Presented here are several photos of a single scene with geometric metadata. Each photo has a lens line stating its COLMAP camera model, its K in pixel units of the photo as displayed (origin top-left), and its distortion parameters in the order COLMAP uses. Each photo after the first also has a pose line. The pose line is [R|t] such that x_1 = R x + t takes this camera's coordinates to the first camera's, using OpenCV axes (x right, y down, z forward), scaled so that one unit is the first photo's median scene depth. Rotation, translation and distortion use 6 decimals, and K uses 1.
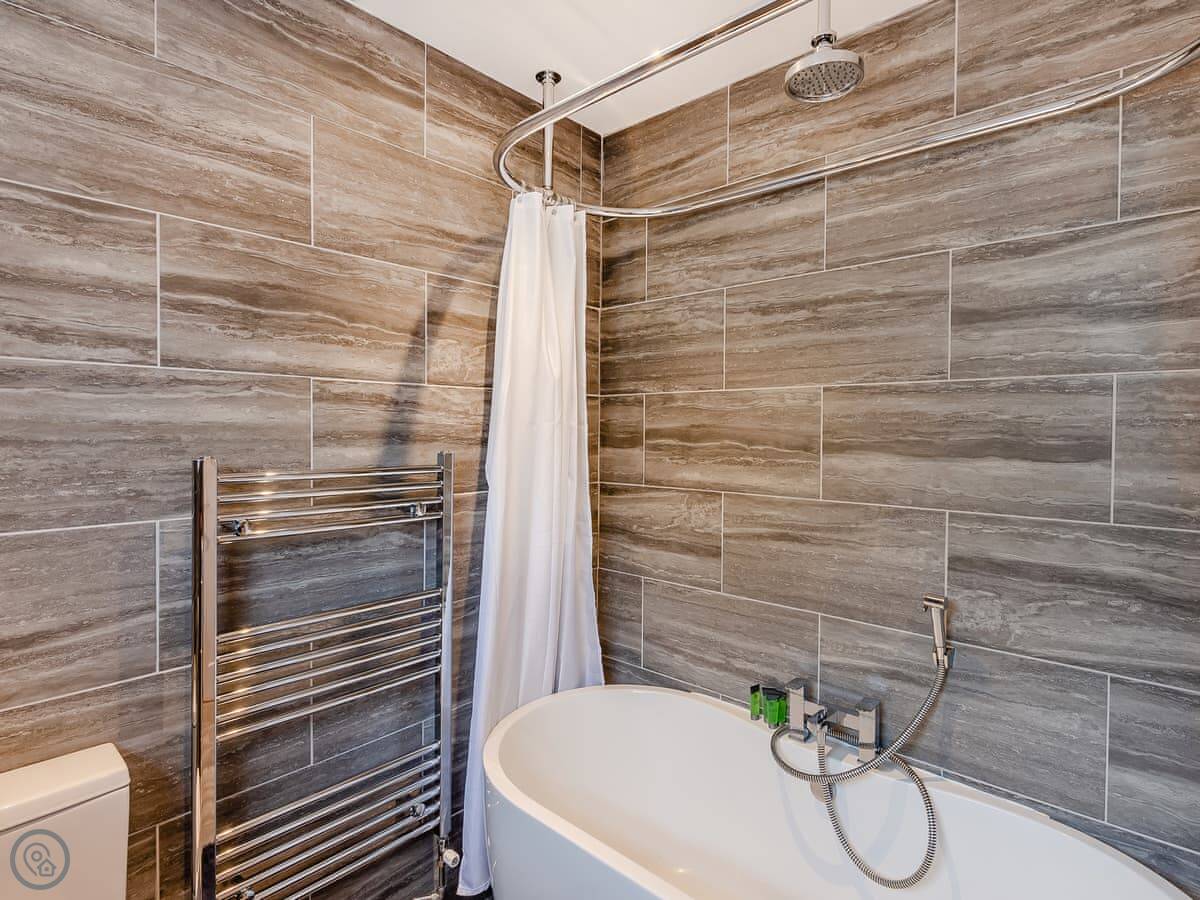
lens RADIAL K [[581.8, 0, 599.9], [0, 581.8, 446.0], [0, 0, 1]] dist [0.002553, -0.002076]
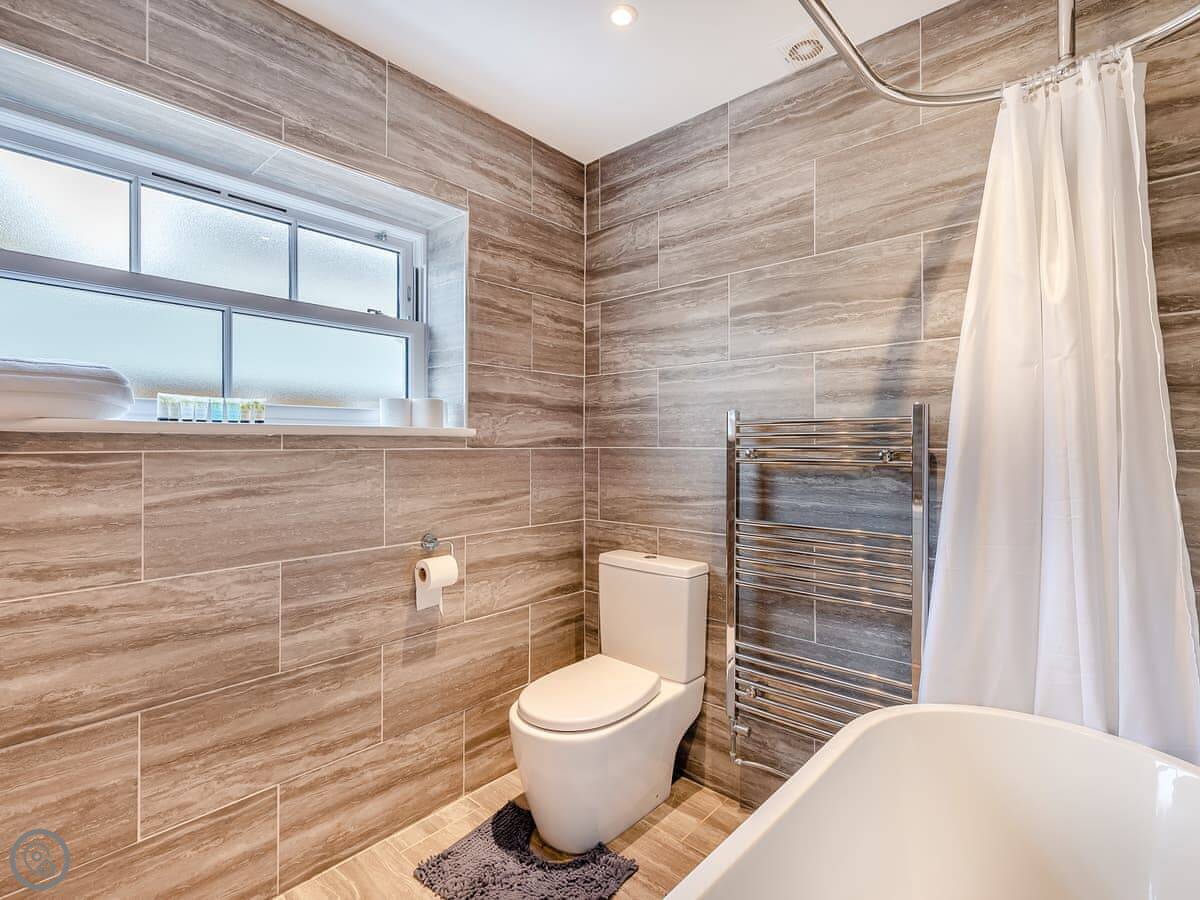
lens RADIAL K [[581.8, 0, 599.9], [0, 581.8, 446.0], [0, 0, 1]] dist [0.002553, -0.002076]
pose [[0.054419, -0.001496, -0.998517, 0.782227], [-0.020627, 0.999784, -0.002622, 0.107508], [0.998305, 0.020739, 0.054376, 0.411965]]
